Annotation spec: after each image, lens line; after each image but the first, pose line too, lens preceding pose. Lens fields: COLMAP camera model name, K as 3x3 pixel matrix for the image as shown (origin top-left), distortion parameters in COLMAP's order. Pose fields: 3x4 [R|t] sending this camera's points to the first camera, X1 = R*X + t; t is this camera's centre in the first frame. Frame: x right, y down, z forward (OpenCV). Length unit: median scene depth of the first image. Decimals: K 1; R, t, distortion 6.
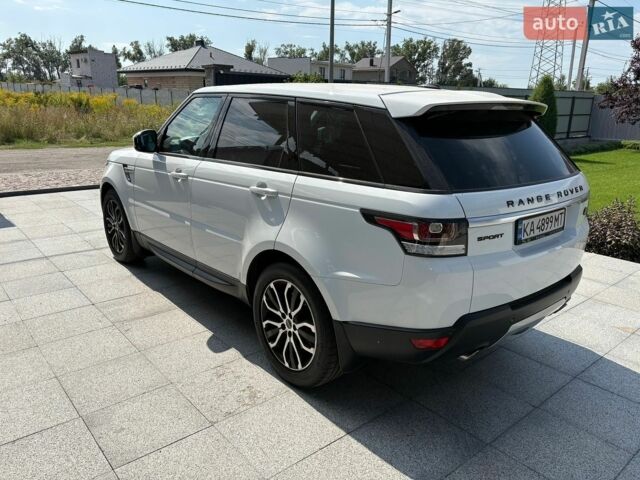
lens RADIAL K [[488.0, 0, 319.8], [0, 488.0, 241.1], [0, 0, 1]] dist [0.041612, -0.038807]
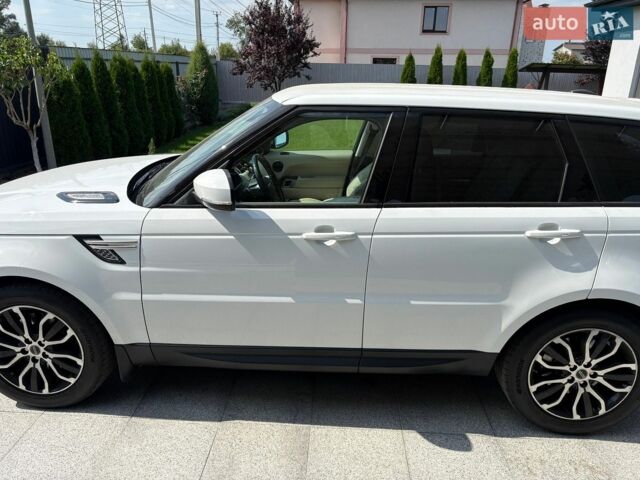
lens RADIAL K [[488.0, 0, 321.6], [0, 488.0, 246.0], [0, 0, 1]] dist [0.041612, -0.038807]
pose [[0.683936, -0.252273, 0.684536, -0.907885], [0.193905, 0.967419, 0.162789, -0.280616], [-0.703301, 0.021398, 0.710570, 0.678133]]
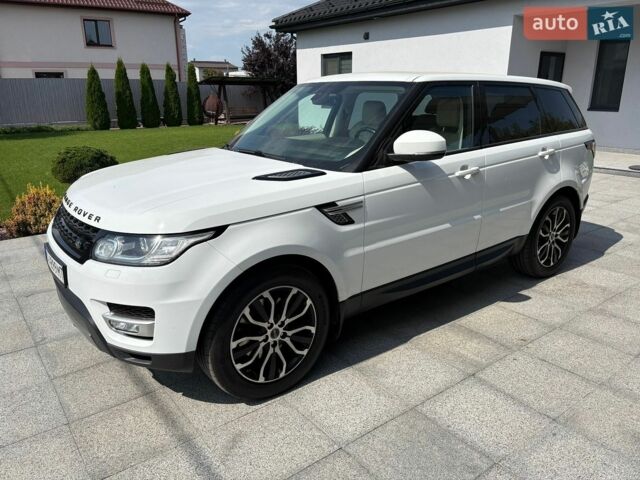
lens RADIAL K [[488.0, 0, 321.9], [0, 488.0, 238.0], [0, 0, 1]] dist [0.041612, -0.038807]
pose [[0.043282, -0.307636, 0.950519, -1.489226], [0.281027, 0.916744, 0.283908, -0.441059], [-0.958723, 0.254834, 0.126132, 1.452439]]
